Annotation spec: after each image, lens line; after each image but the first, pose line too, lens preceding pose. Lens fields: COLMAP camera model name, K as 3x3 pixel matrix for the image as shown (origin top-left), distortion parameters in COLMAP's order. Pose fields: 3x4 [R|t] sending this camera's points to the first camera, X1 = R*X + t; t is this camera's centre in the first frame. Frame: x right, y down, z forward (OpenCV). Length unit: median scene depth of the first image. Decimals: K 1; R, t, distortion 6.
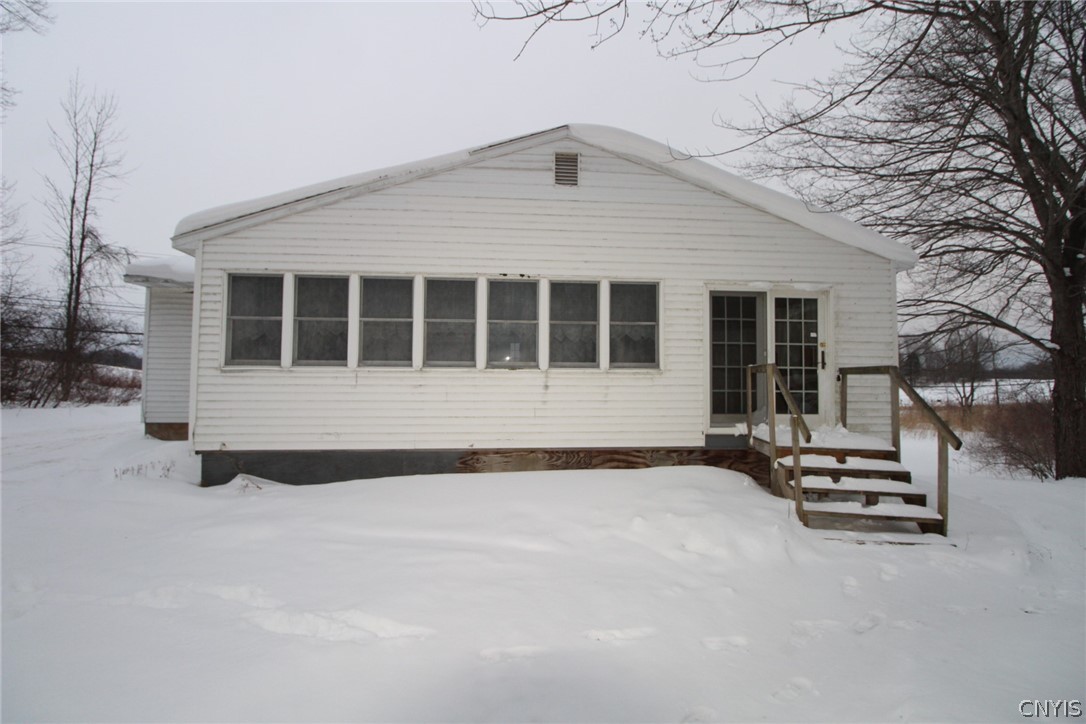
lens RADIAL K [[494.7, 0, 551.1], [0, 494.7, 357.6], [0, 0, 1]] dist [-0.008219, -0.005812]
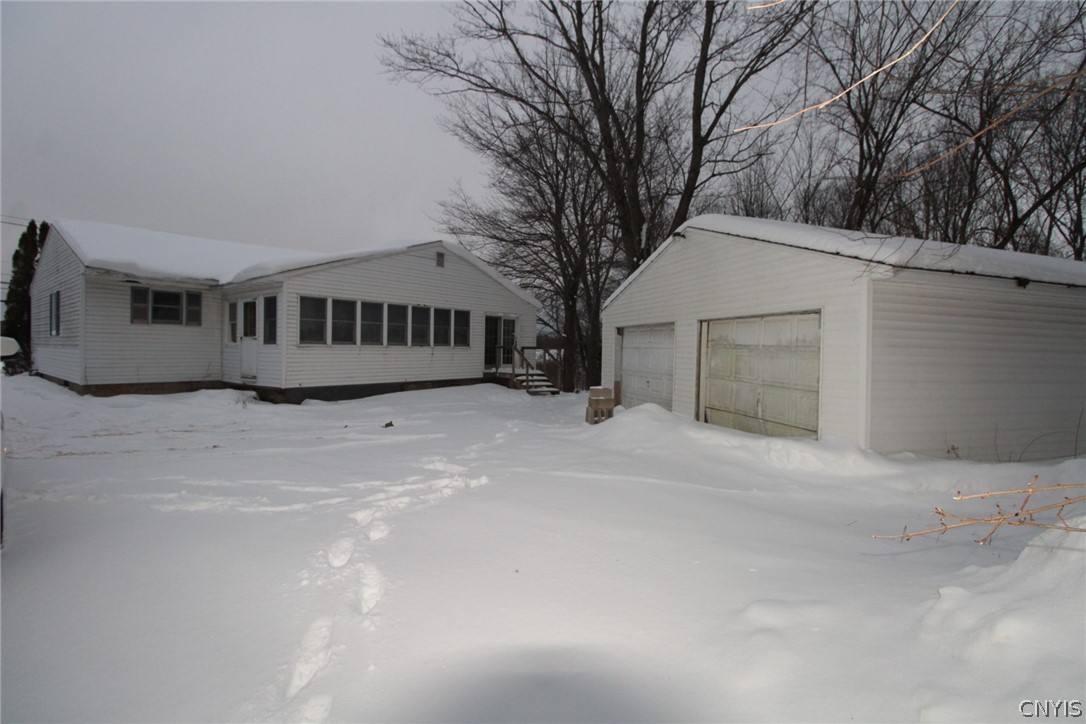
lens RADIAL K [[494.7, 0, 546.4], [0, 494.7, 353.4], [0, 0, 1]] dist [-0.008219, -0.005812]
pose [[0.685990, -0.003565, 0.727603, -1.327709], [-0.039499, 0.998331, 0.042132, -0.063237], [-0.726538, -0.057642, 0.684704, -0.976793]]
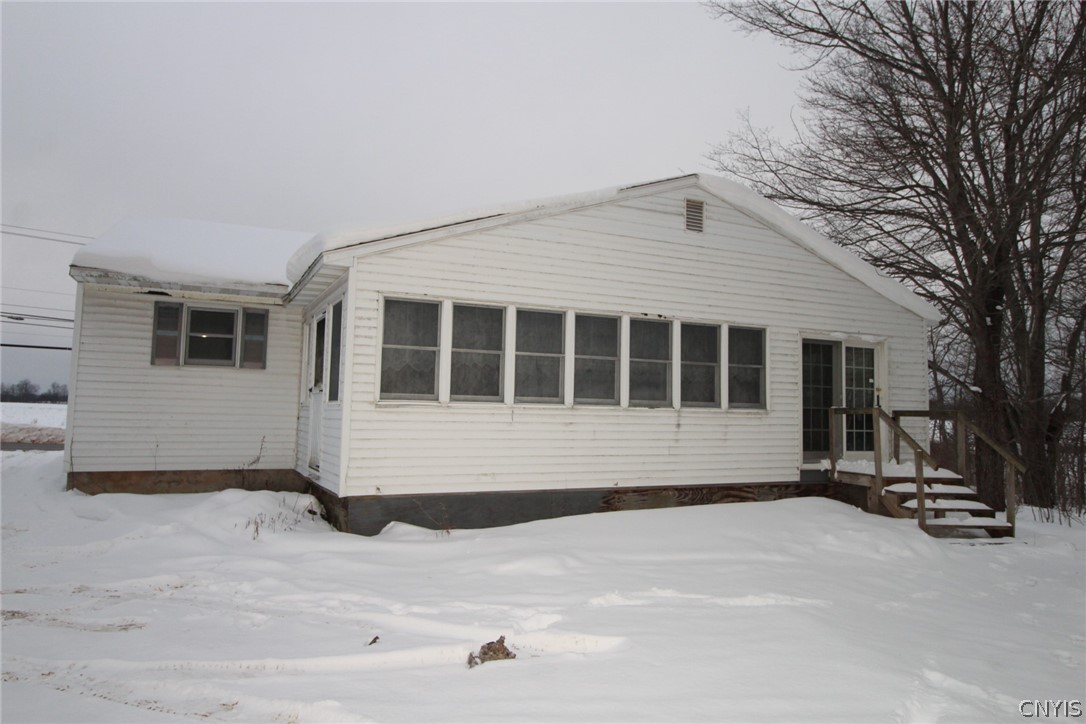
lens RADIAL K [[713.7, 0, 545.3], [0, 713.7, 354.4], [0, 0, 1]] dist [0.001231, -0.001482]
pose [[0.939326, 0.039940, 0.340692, -0.776266], [-0.027712, 0.998788, -0.040684, -0.019999], [-0.341904, 0.028774, 0.939294, -0.300953]]
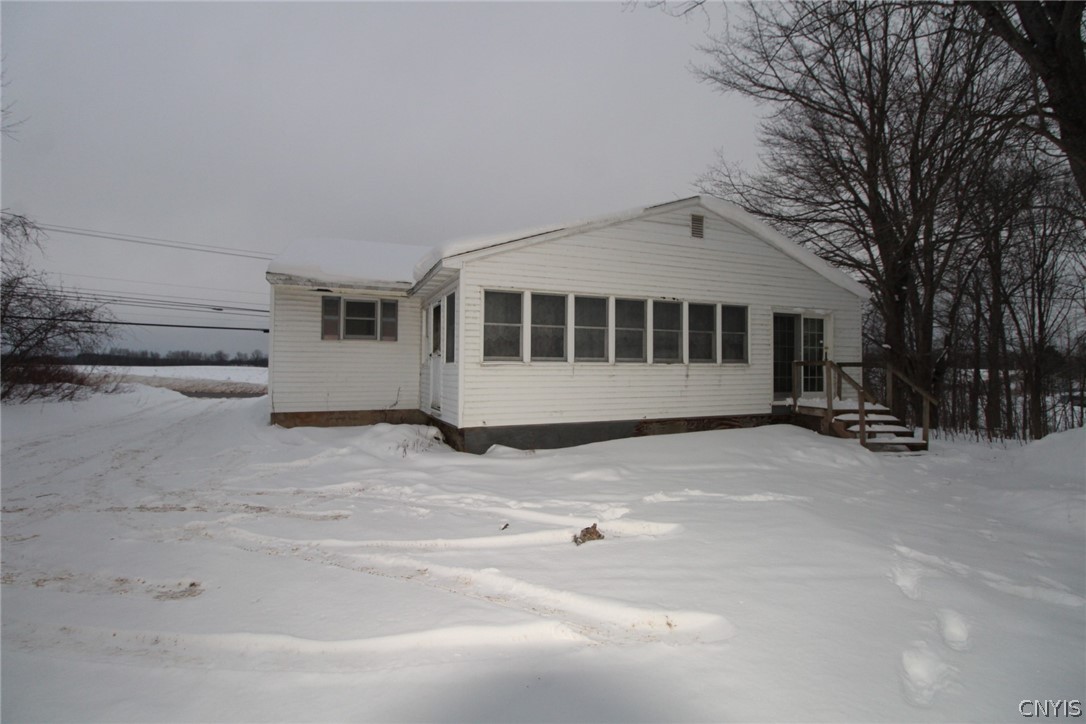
lens RADIAL K [[494.7, 0, 549.0], [0, 494.7, 355.0], [0, 0, 1]] dist [-0.008219, -0.005812]
pose [[0.952705, 0.005185, 0.303853, -0.839701], [-0.010700, 0.999807, 0.016489, -0.021424], [-0.303709, -0.018960, 0.952576, -0.266516]]
